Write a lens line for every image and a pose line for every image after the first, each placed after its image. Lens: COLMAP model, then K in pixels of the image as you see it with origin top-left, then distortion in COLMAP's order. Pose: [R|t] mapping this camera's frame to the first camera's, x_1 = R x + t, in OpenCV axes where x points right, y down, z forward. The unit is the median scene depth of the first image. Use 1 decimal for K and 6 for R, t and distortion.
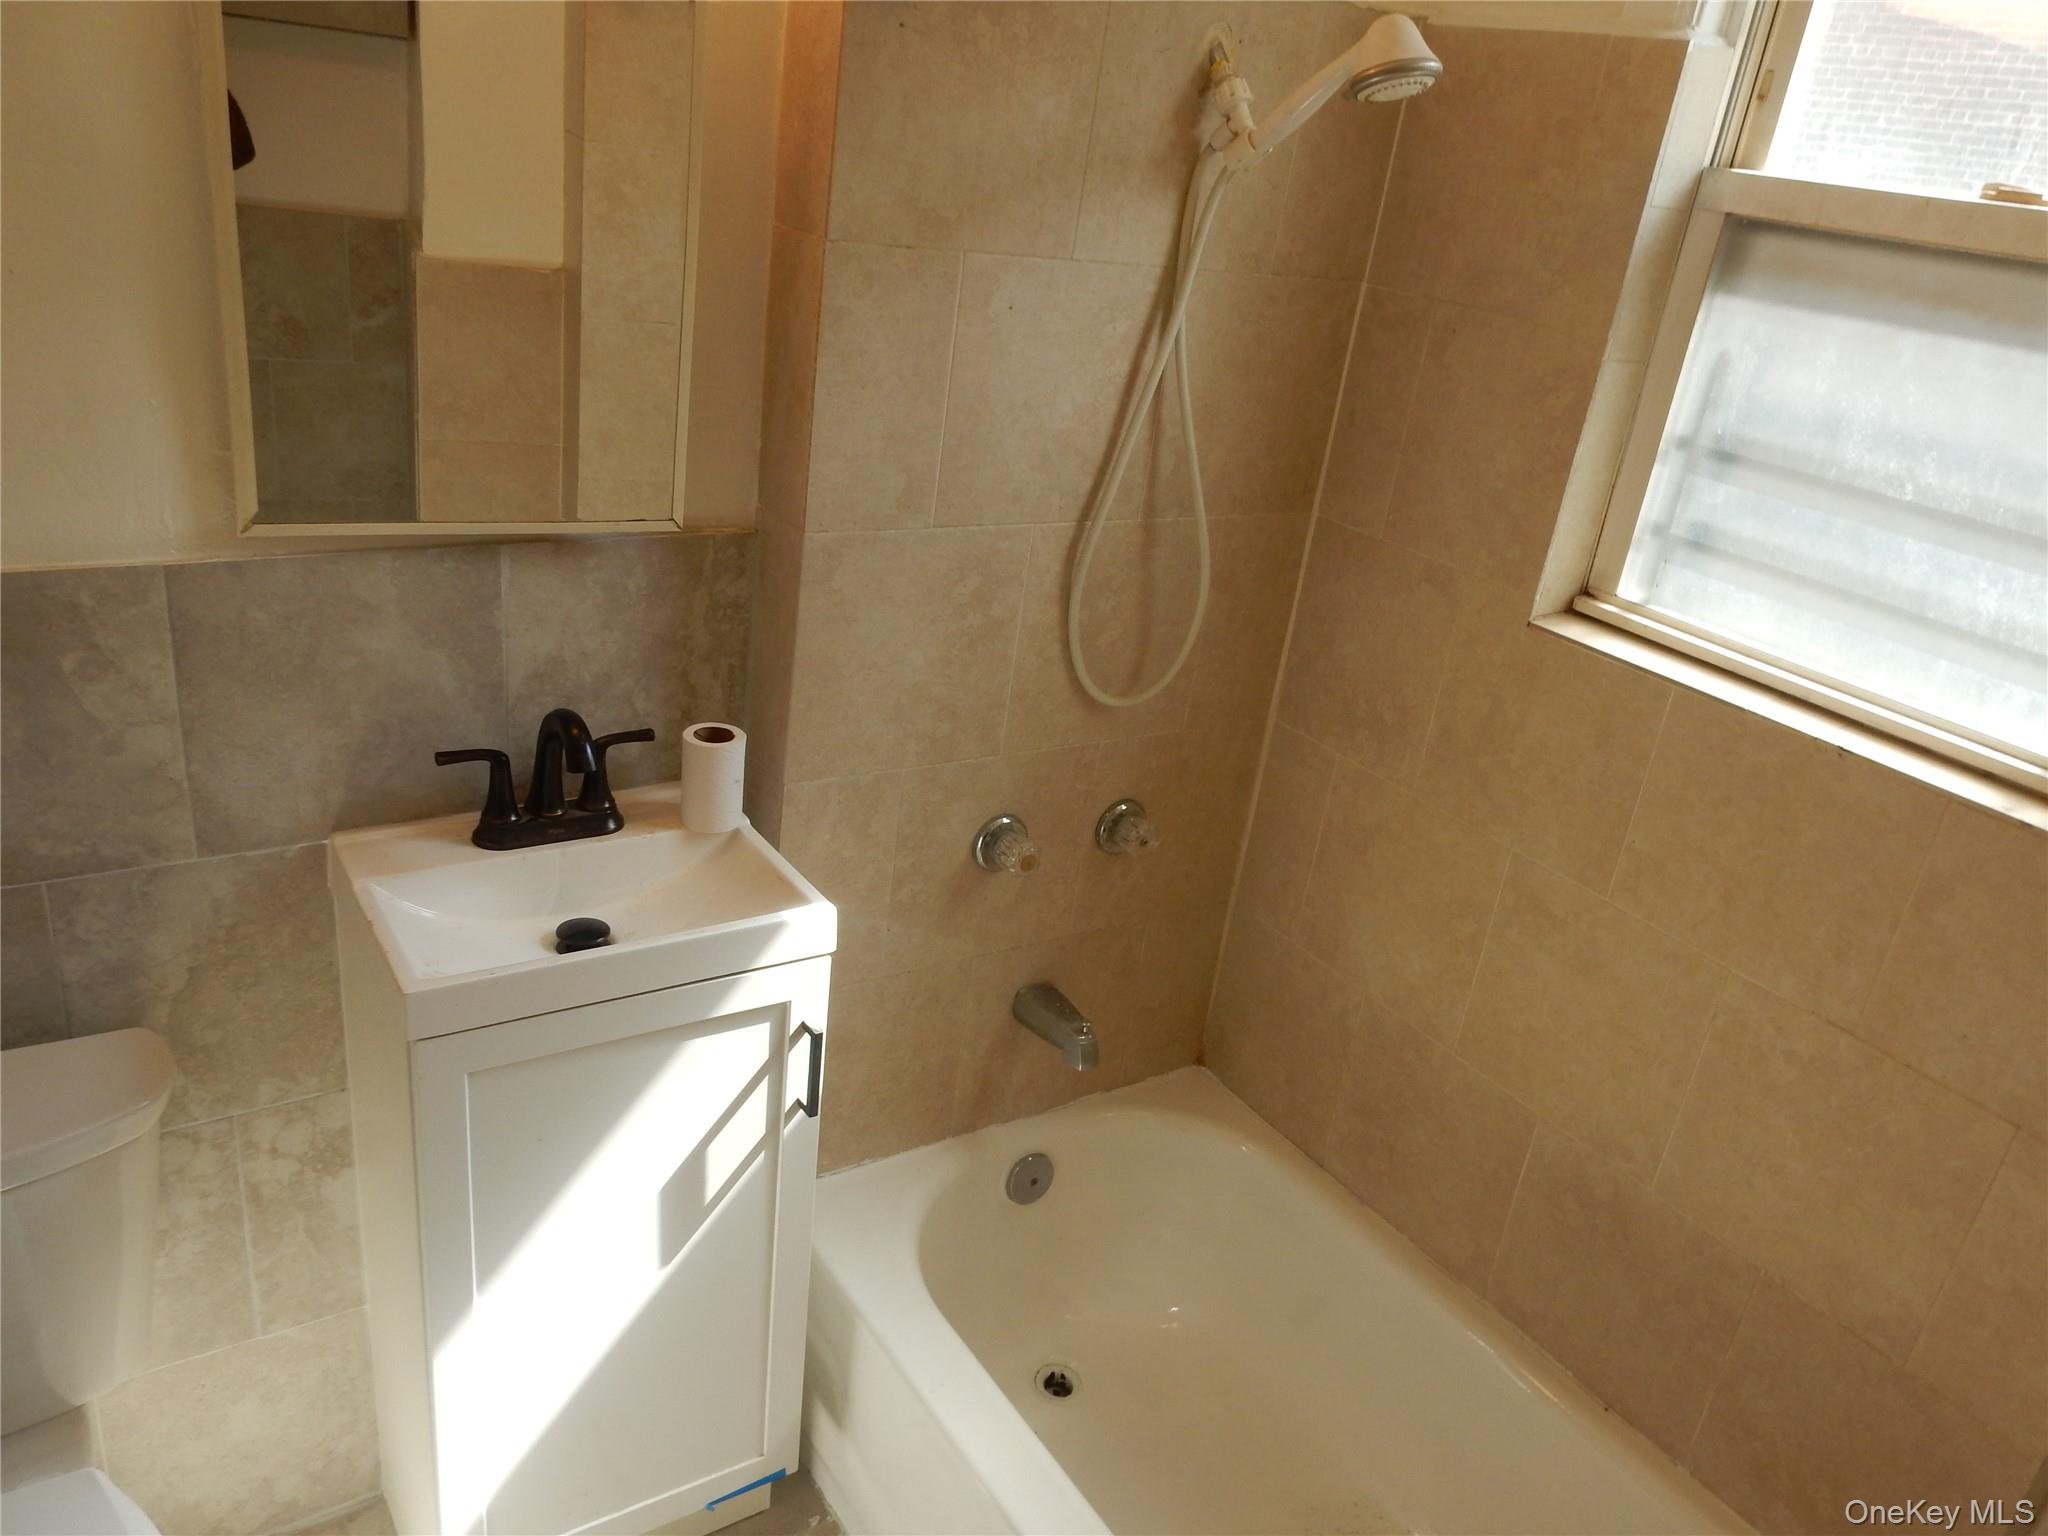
lens RADIAL K [[1521.0, 0, 1021.7], [0, 1521.0, 770.7], [0, 0, 1]] dist [0.004146, -0.003323]
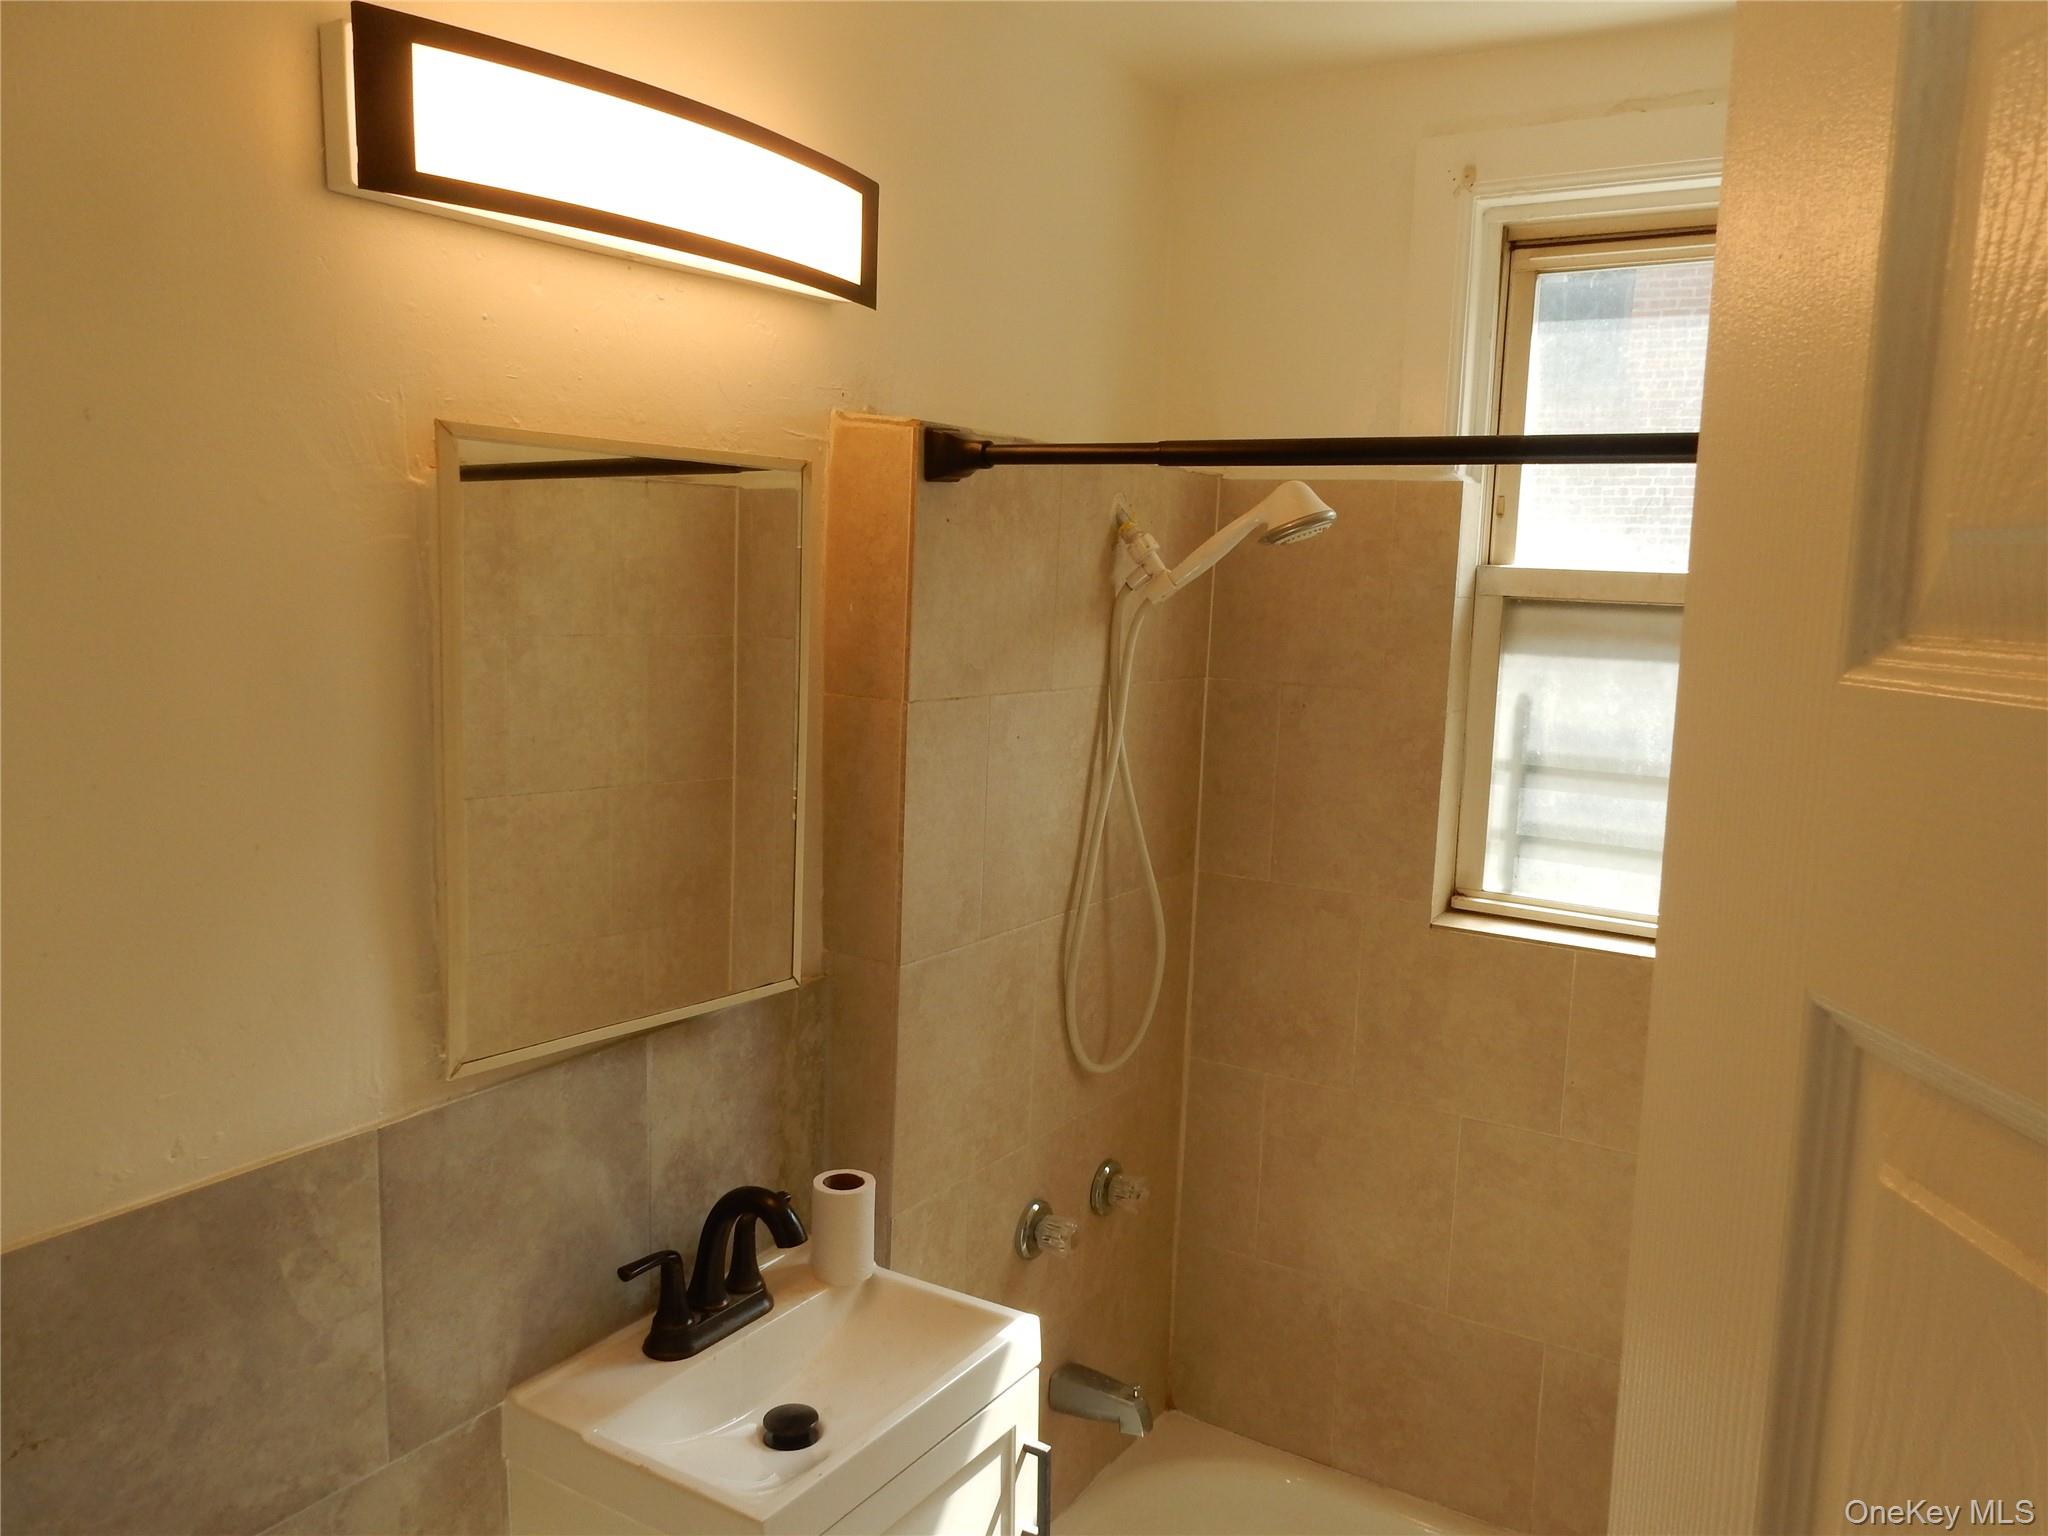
lens RADIAL K [[1521.0, 0, 1008.3], [0, 1521.0, 771.9], [0, 0, 1]] dist [0.004146, -0.003323]
pose [[0.911127, -0.146210, 0.385319, -0.453459], [0.235543, 0.951946, -0.195749, -0.059405], [-0.338182, 0.269111, 0.901783, -0.012678]]
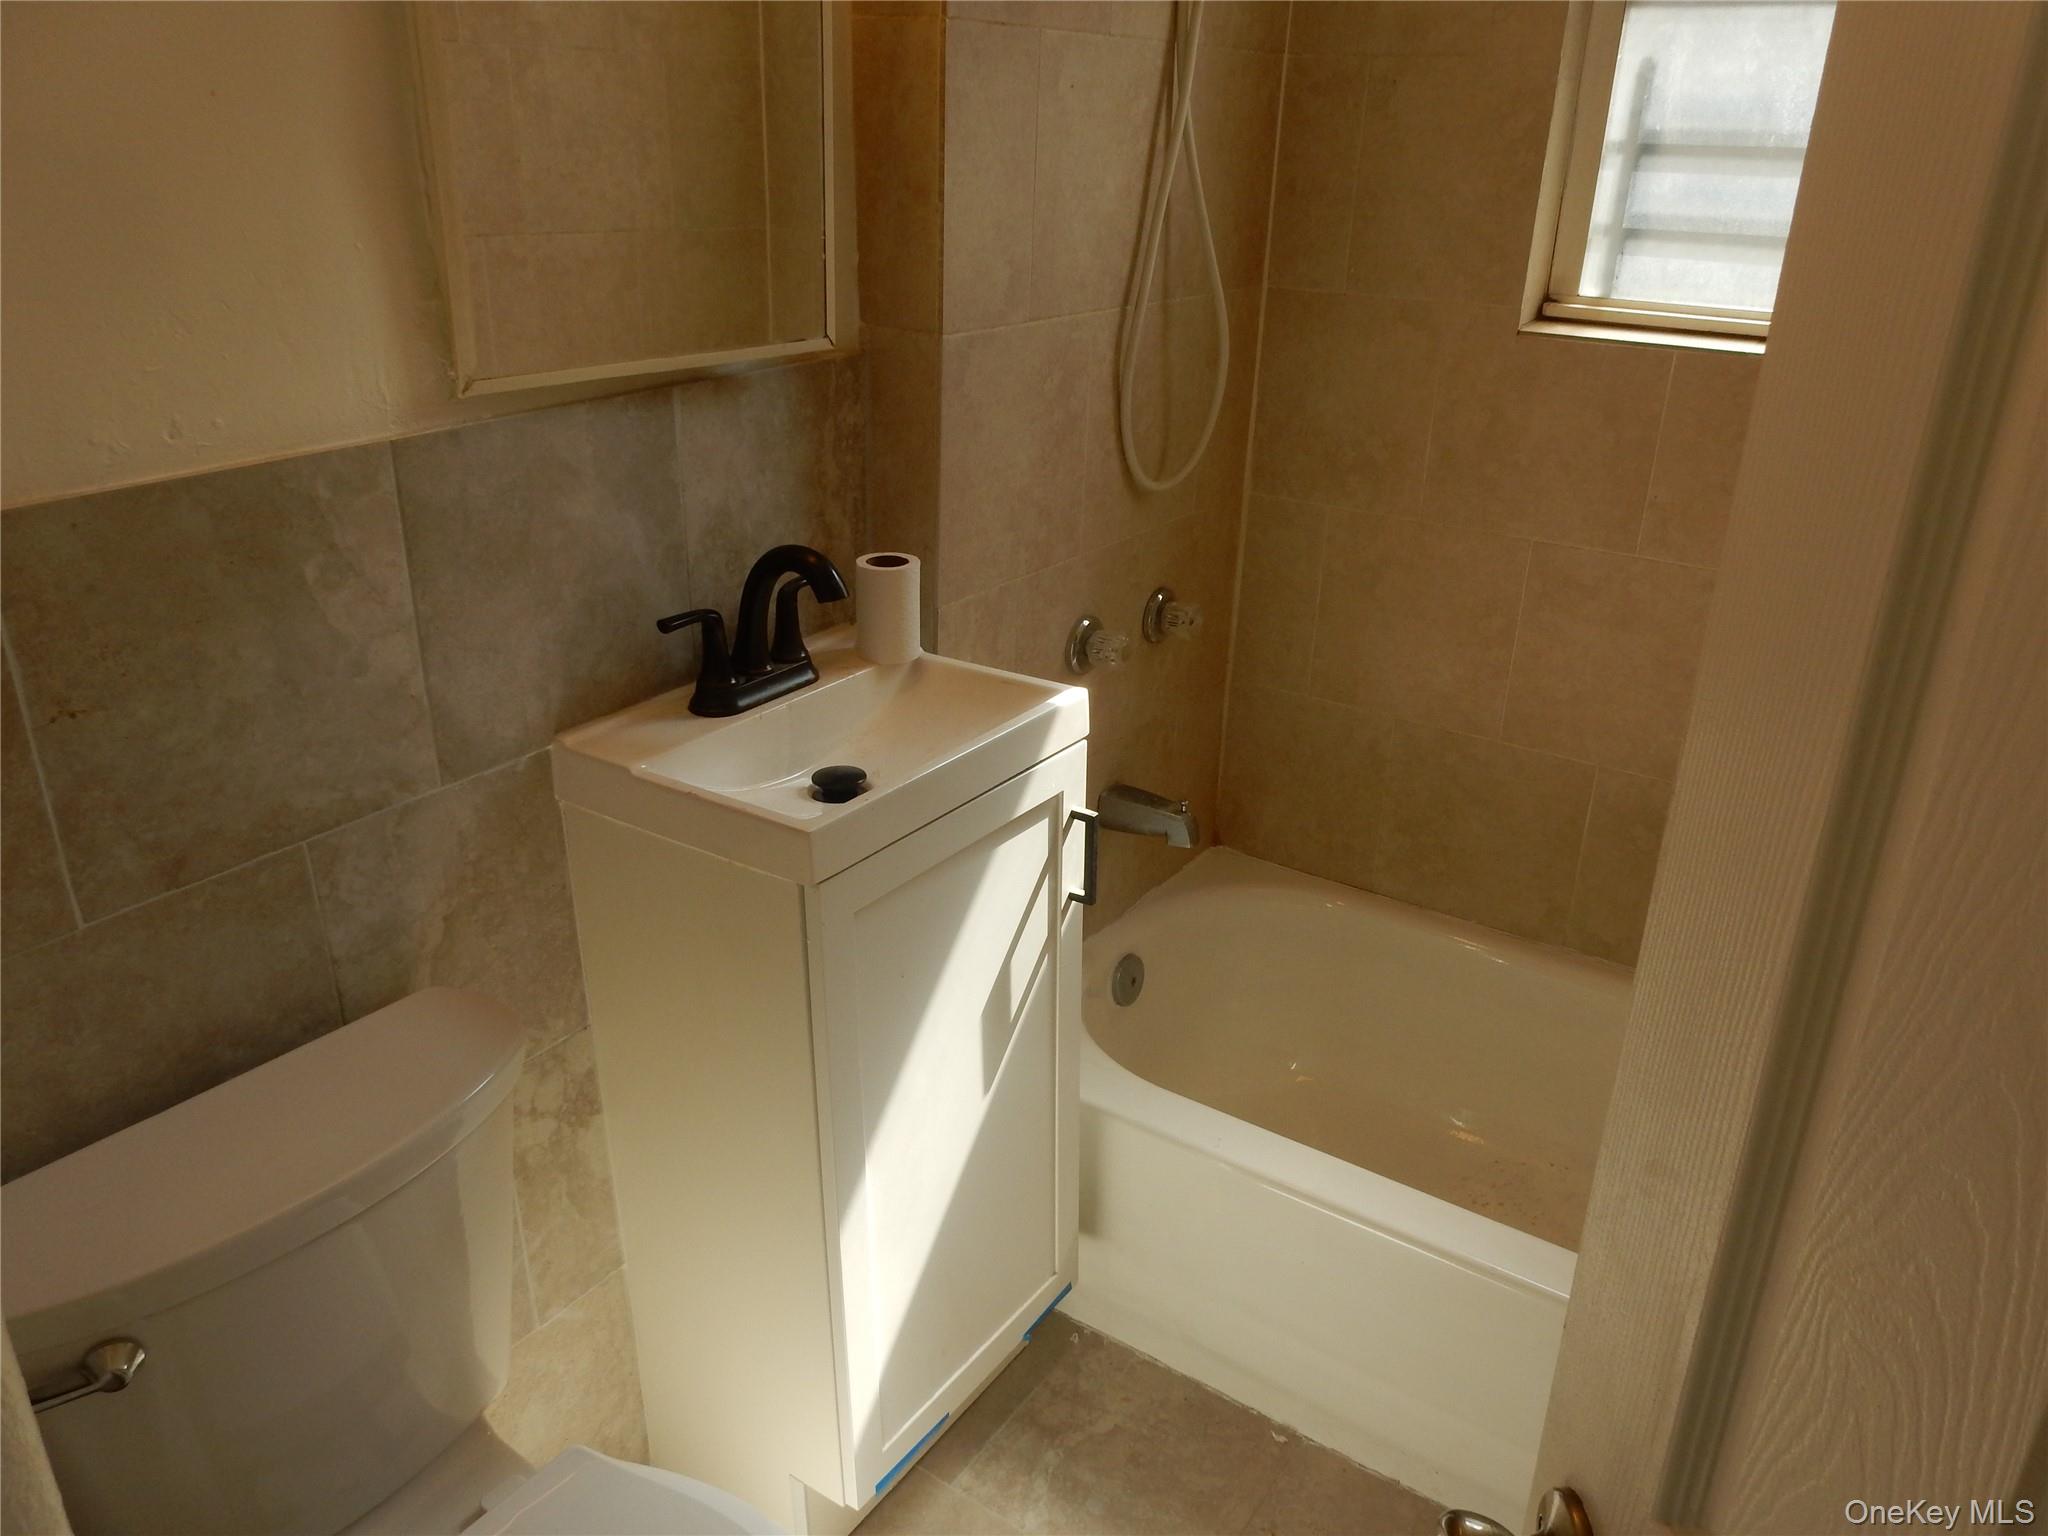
lens RADIAL K [[1521.0, 0, 1008.0], [0, 1521.0, 771.1], [0, 0, 1]] dist [0.004146, -0.003323]
pose [[0.923812, -0.240181, 0.298137, -0.455638], [0.232188, 0.970660, 0.062508, 0.063719], [-0.304403, 0.011478, 0.952474, 0.056081]]
